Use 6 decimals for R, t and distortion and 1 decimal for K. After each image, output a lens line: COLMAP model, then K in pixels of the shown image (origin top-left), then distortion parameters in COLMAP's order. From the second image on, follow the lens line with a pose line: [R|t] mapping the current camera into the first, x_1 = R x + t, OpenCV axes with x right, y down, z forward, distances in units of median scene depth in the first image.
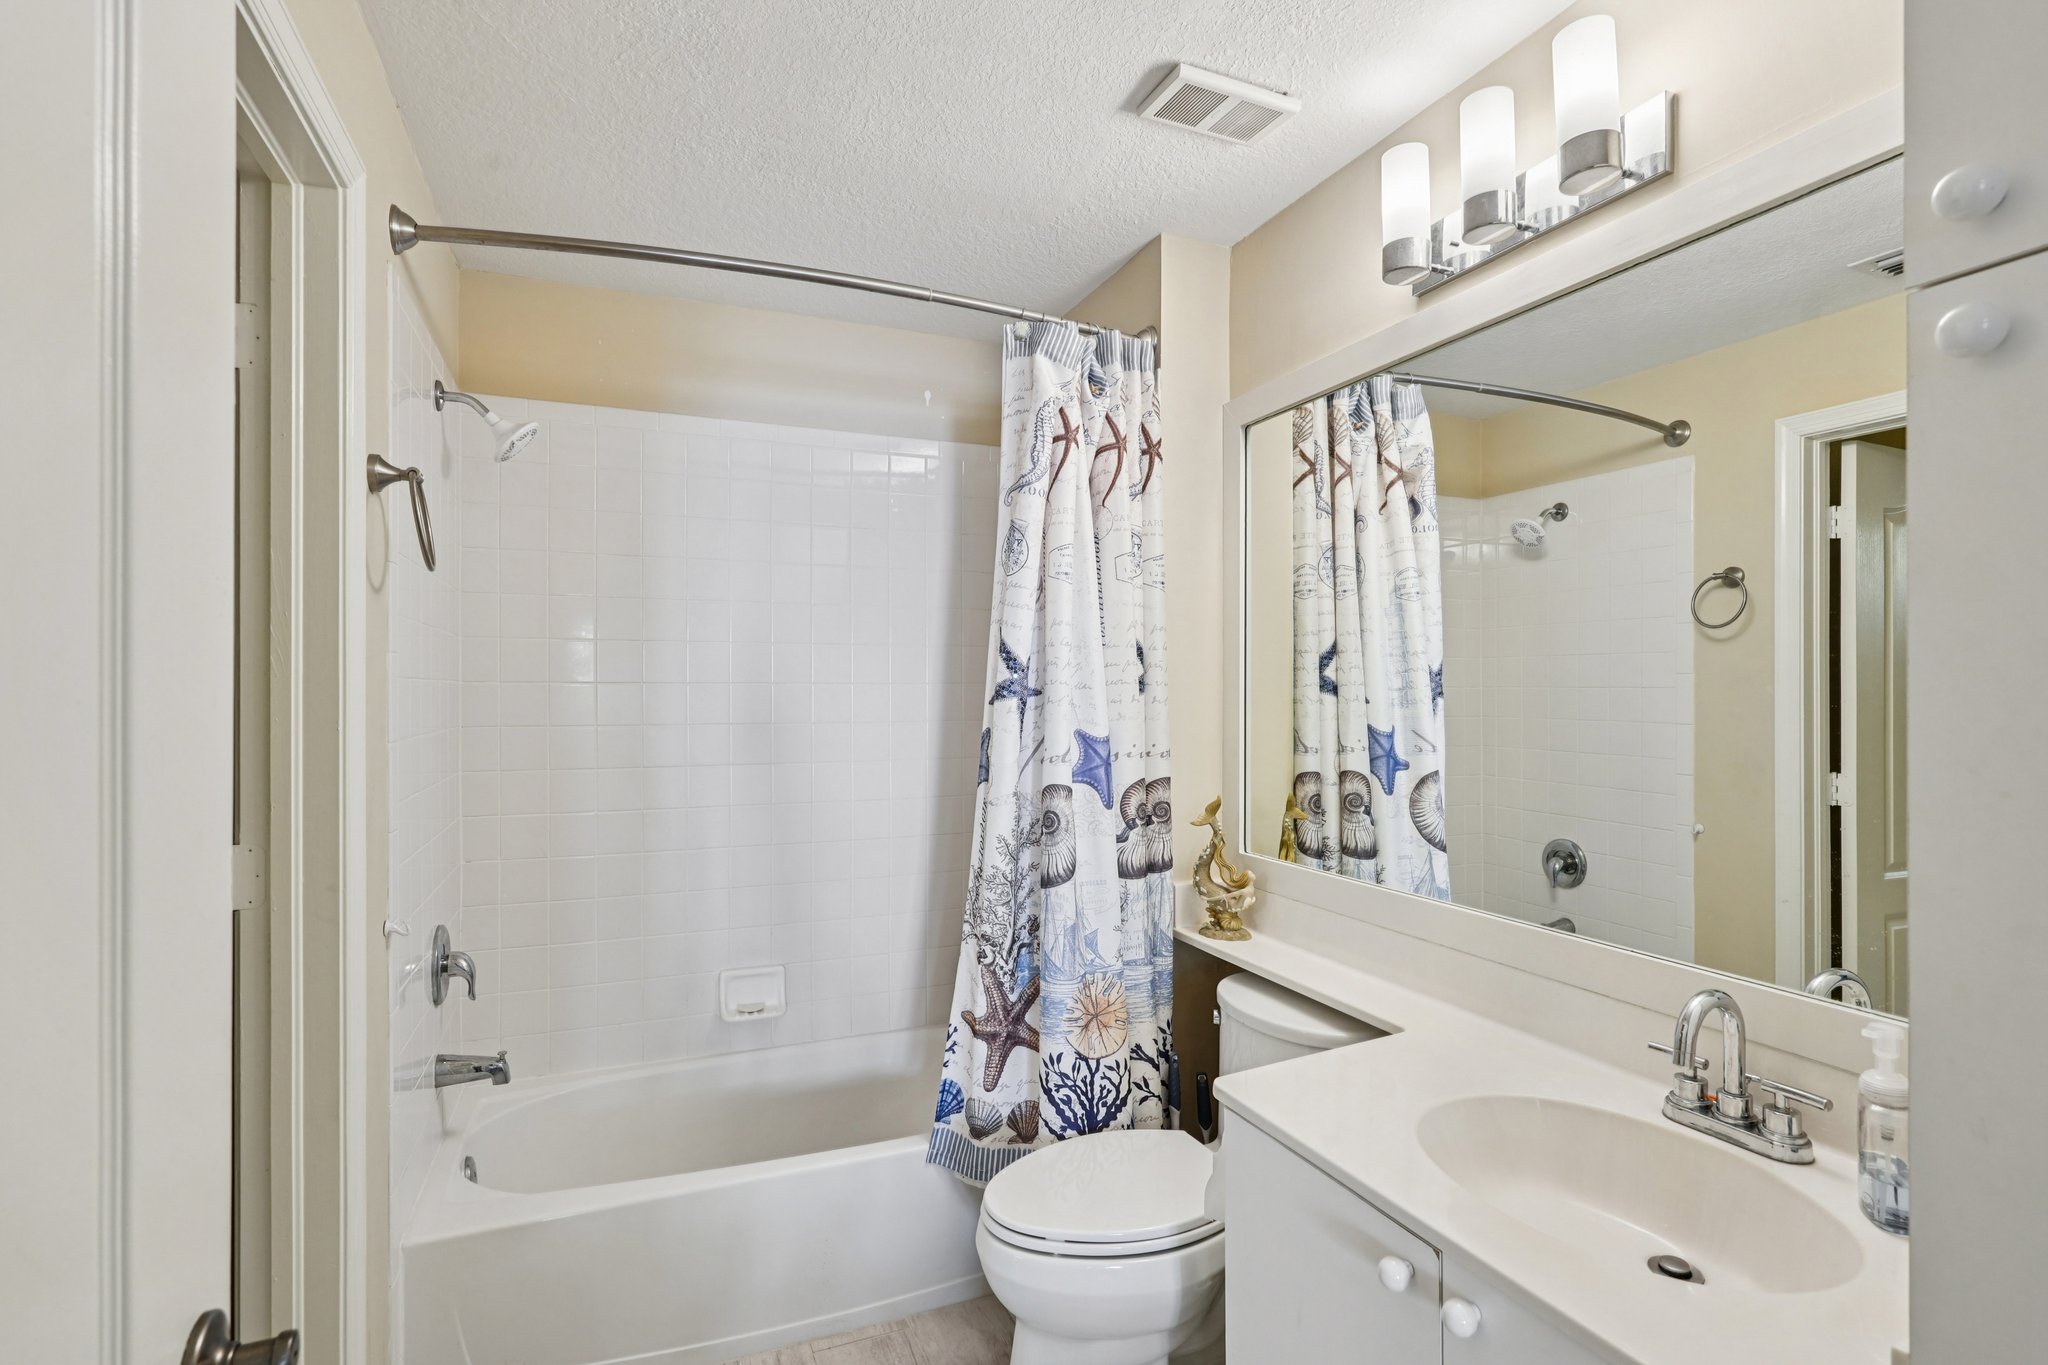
lens RADIAL K [[958.4, 0, 1024.9], [0, 958.4, 690.1], [0, 0, 1]] dist [0.001282, 0.000020]
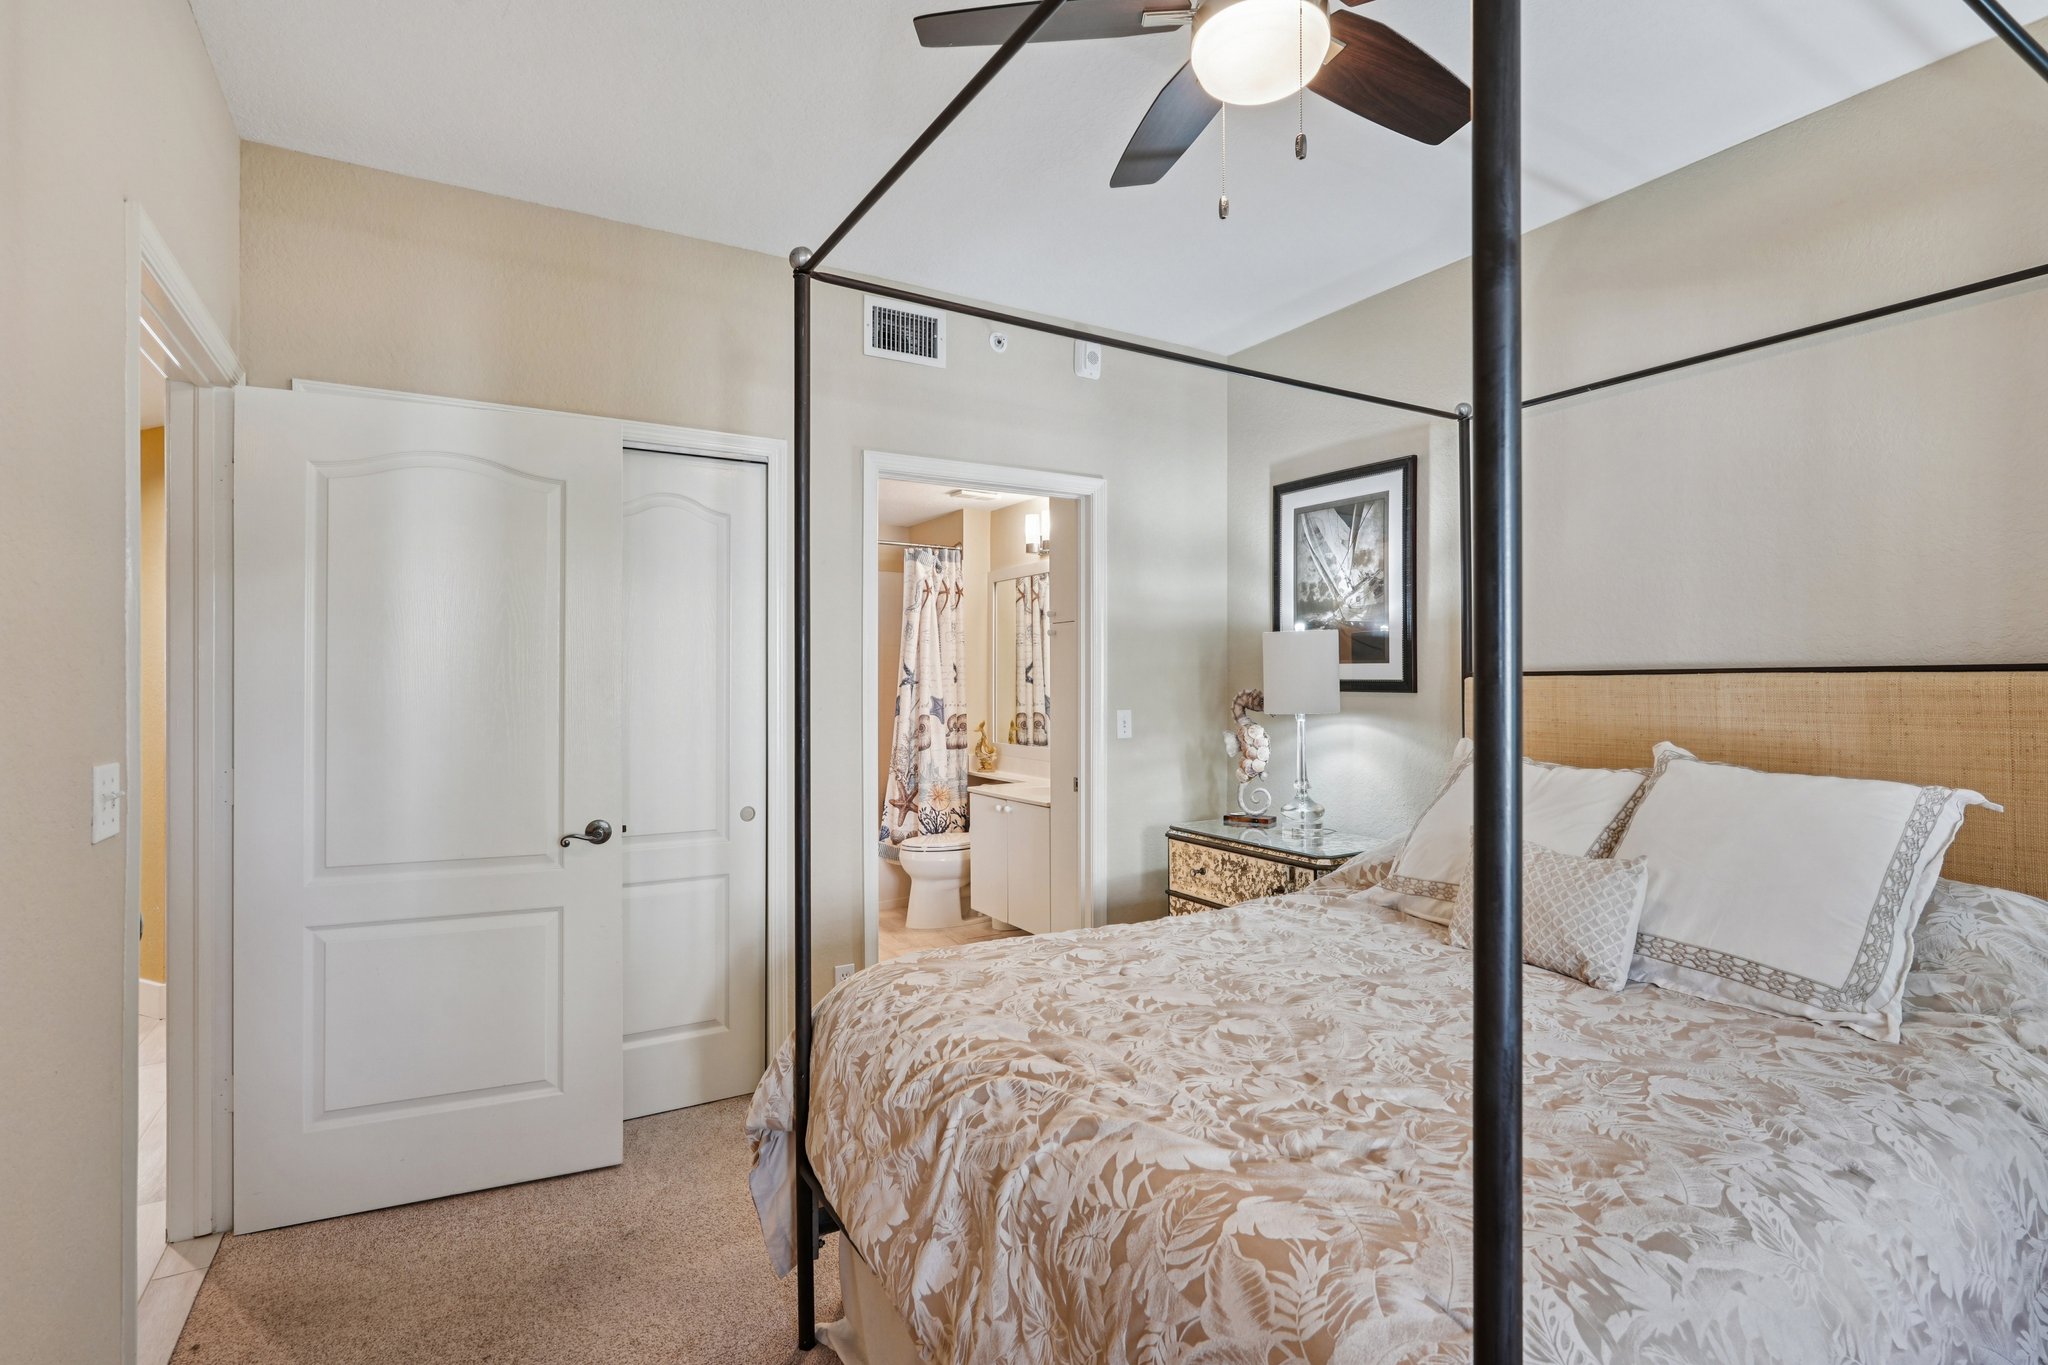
lens RADIAL K [[958.4, 0, 1026.0], [0, 958.4, 679.9], [0, 0, 1]] dist [0.001282, 0.000020]
pose [[0.990484, -0.001714, 0.137619, -0.054979], [0.001902, 0.999997, -0.001240, -0.000984], [-0.137616, 0.001490, 0.990485, -1.743228]]
